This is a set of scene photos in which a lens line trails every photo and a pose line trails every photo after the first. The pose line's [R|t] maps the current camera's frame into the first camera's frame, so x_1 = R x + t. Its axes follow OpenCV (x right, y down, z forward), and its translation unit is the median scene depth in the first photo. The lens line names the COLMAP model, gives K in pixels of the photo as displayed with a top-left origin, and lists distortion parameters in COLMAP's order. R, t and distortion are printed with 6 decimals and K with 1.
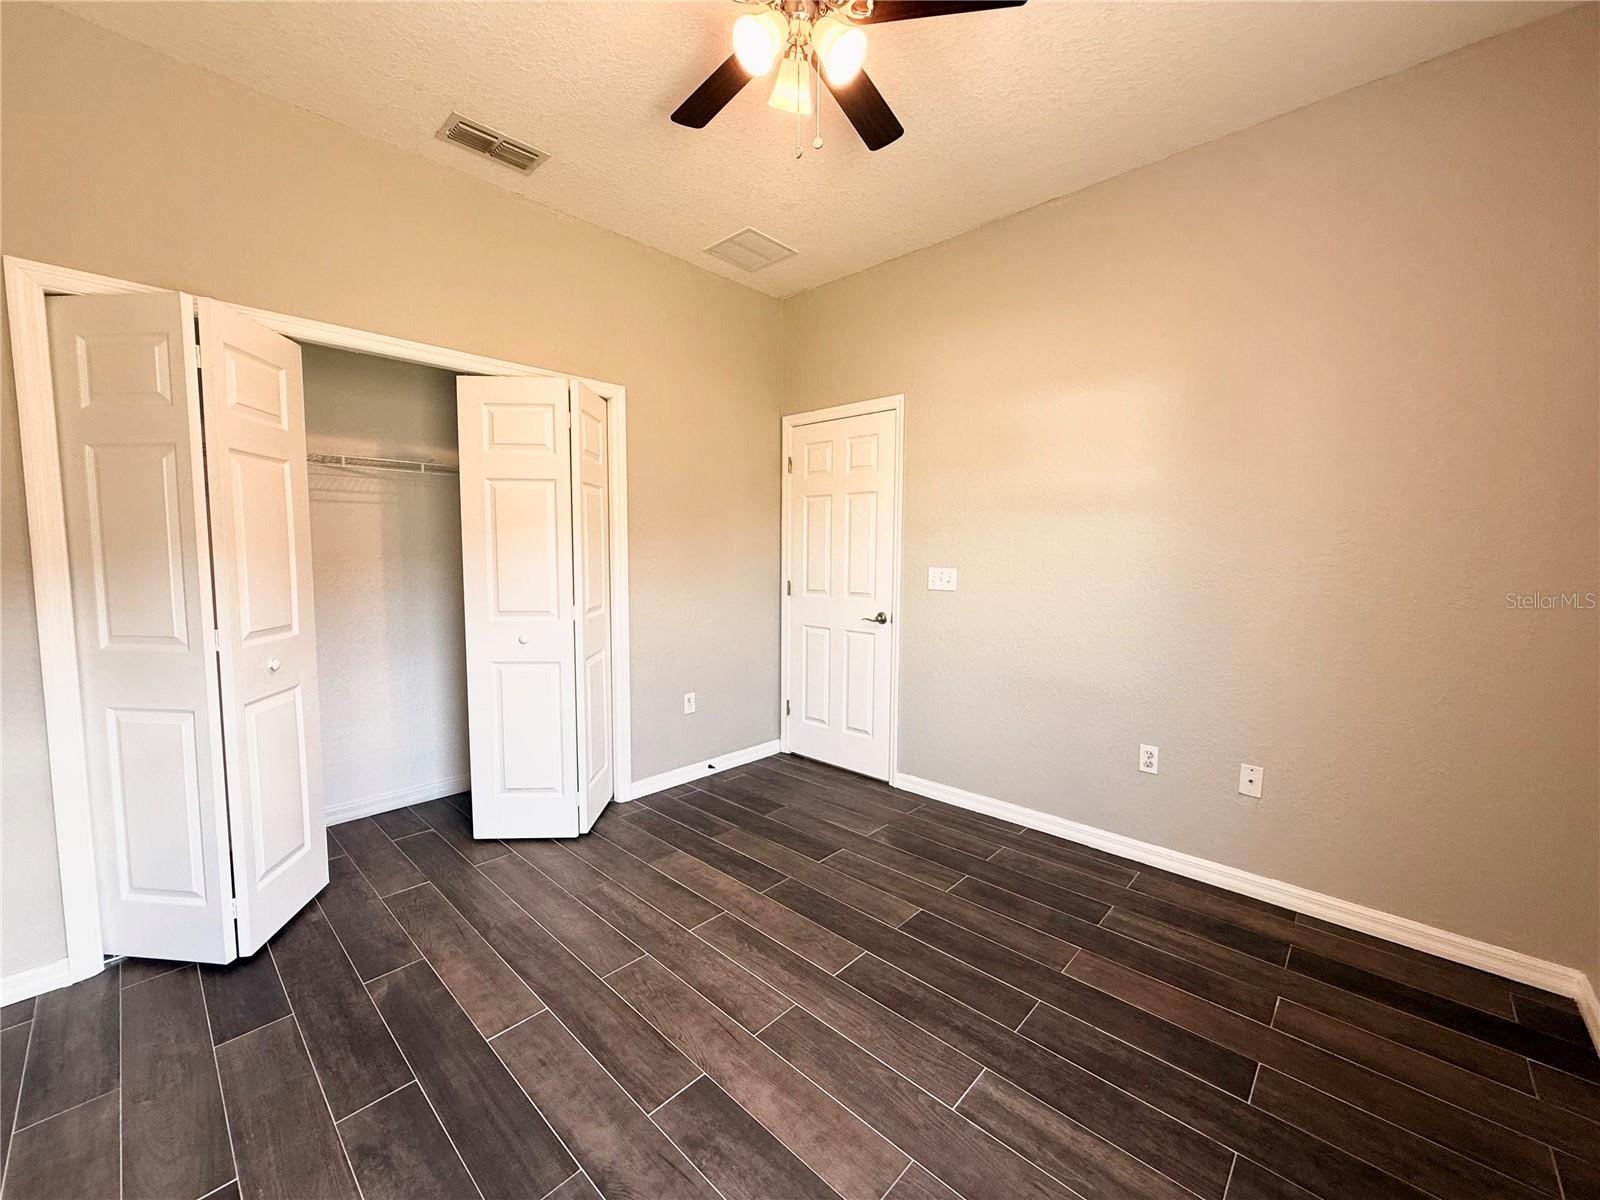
lens RADIAL K [[637.0, 0, 800.0], [0, 637.0, 601.1], [0, 0, 1]] dist [-0.000108, 0.001178]
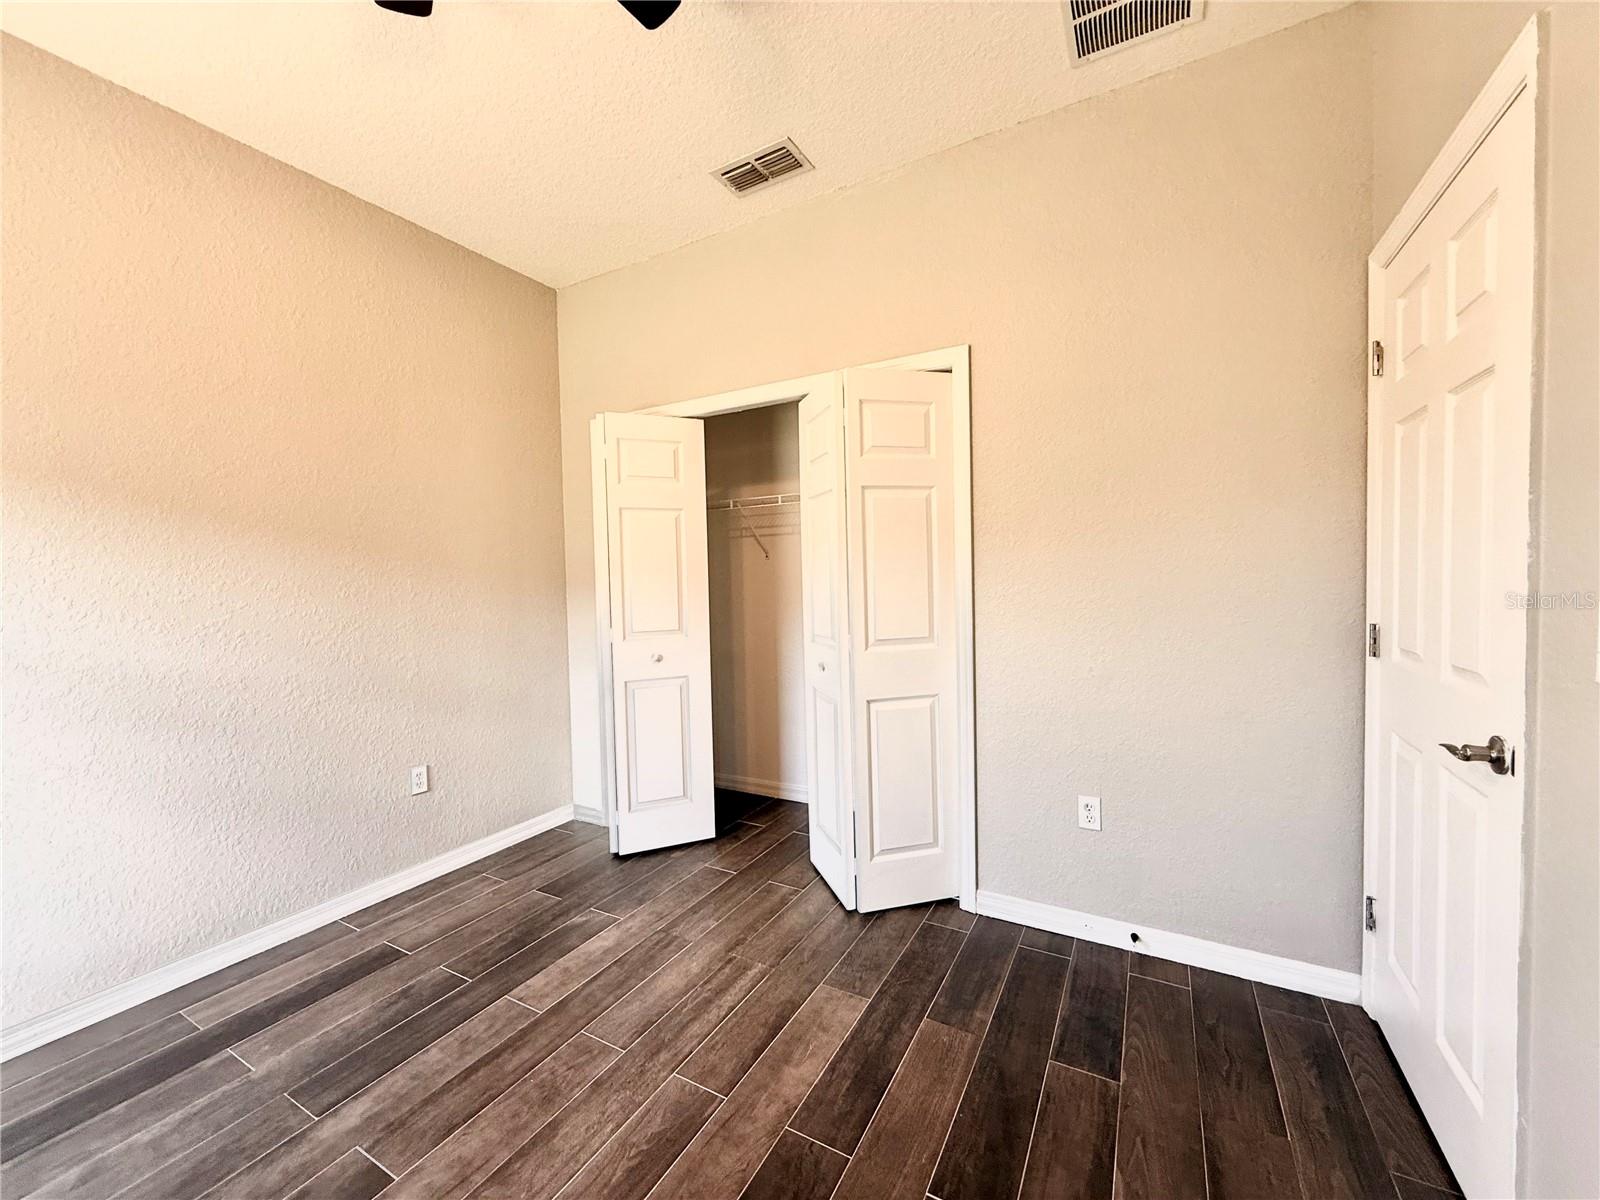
lens RADIAL K [[637.0, 0, 794.6], [0, 637.0, 603.9], [0, 0, 1]] dist [-0.000108, 0.001178]
pose [[0.230777, 0.027890, -0.972607, 0.536516], [-0.054441, 0.998393, 0.015712, -0.052647], [0.971482, 0.049323, 0.231925, 0.870681]]
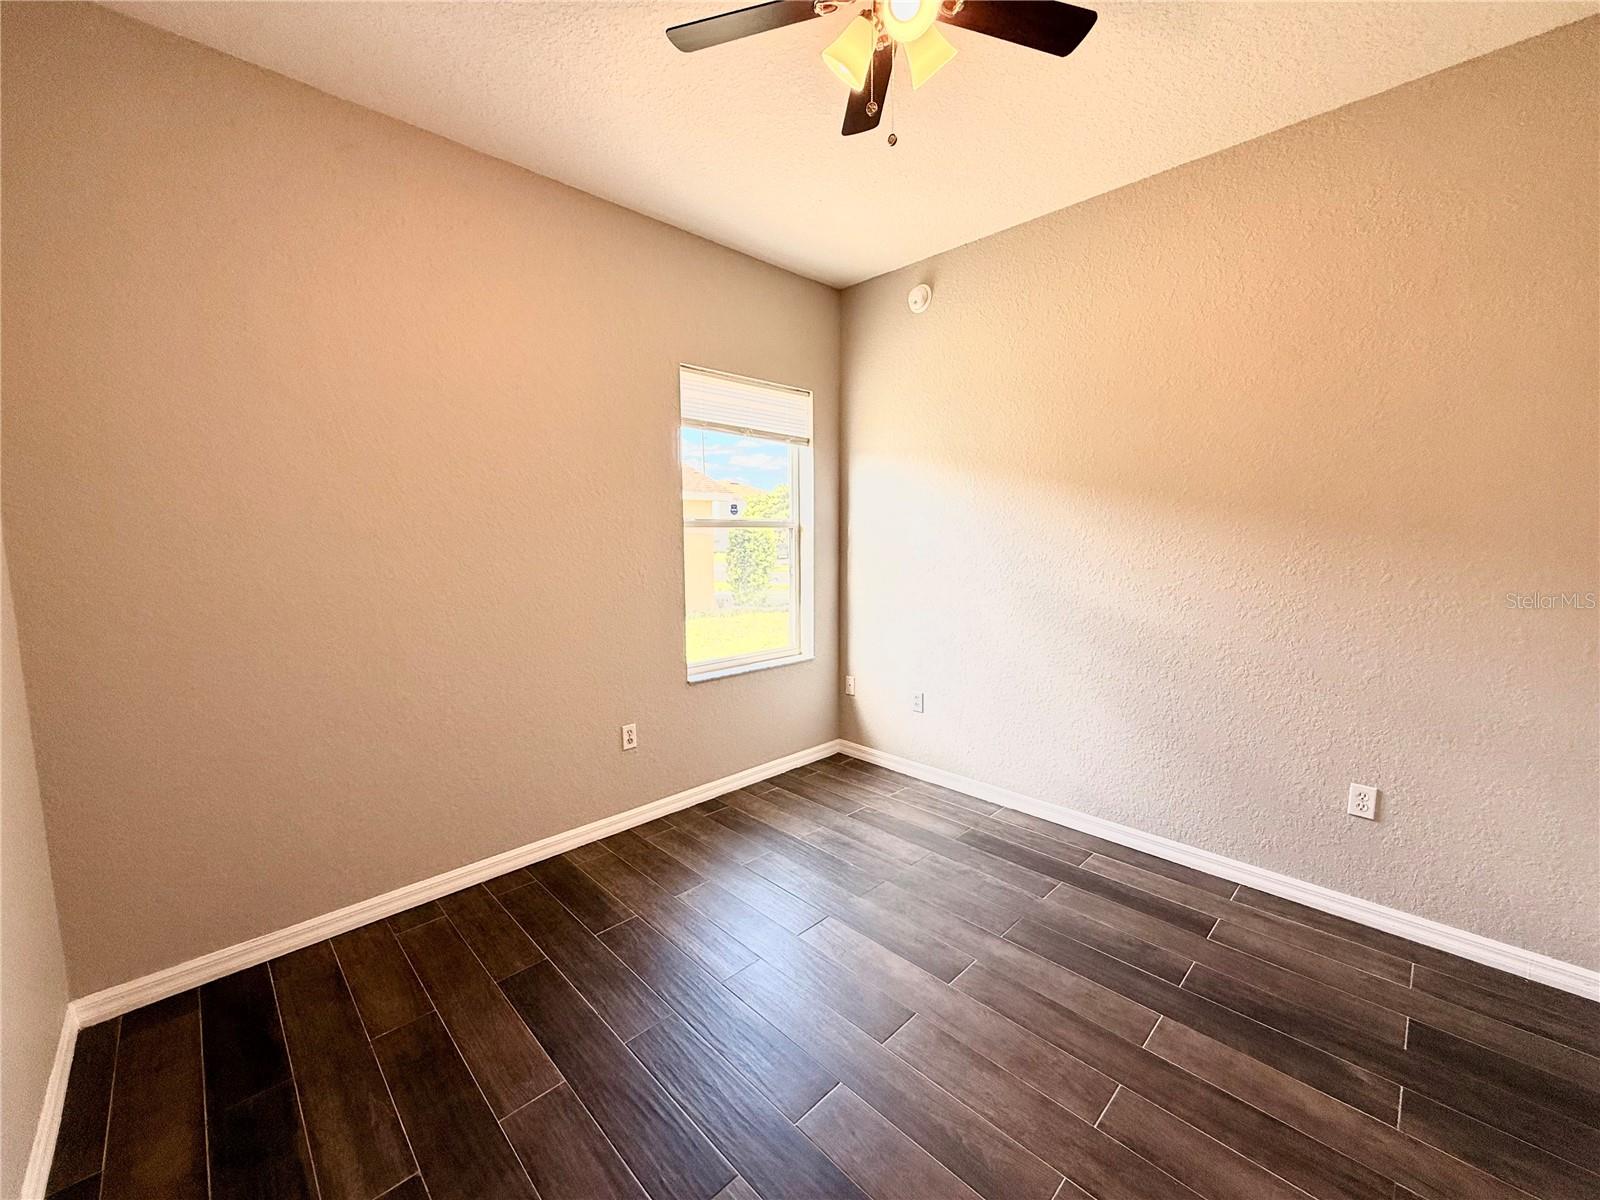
lens RADIAL K [[637.0, 0, 795.9], [0, 637.0, 606.9], [0, 0, 1]] dist [-0.000108, 0.001178]
pose [[-0.998680, -0.006822, 0.050902, 0.062346], [0.003380, 0.980257, 0.197697, -0.156026], [-0.051246, 0.197608, -0.978941, 1.416843]]
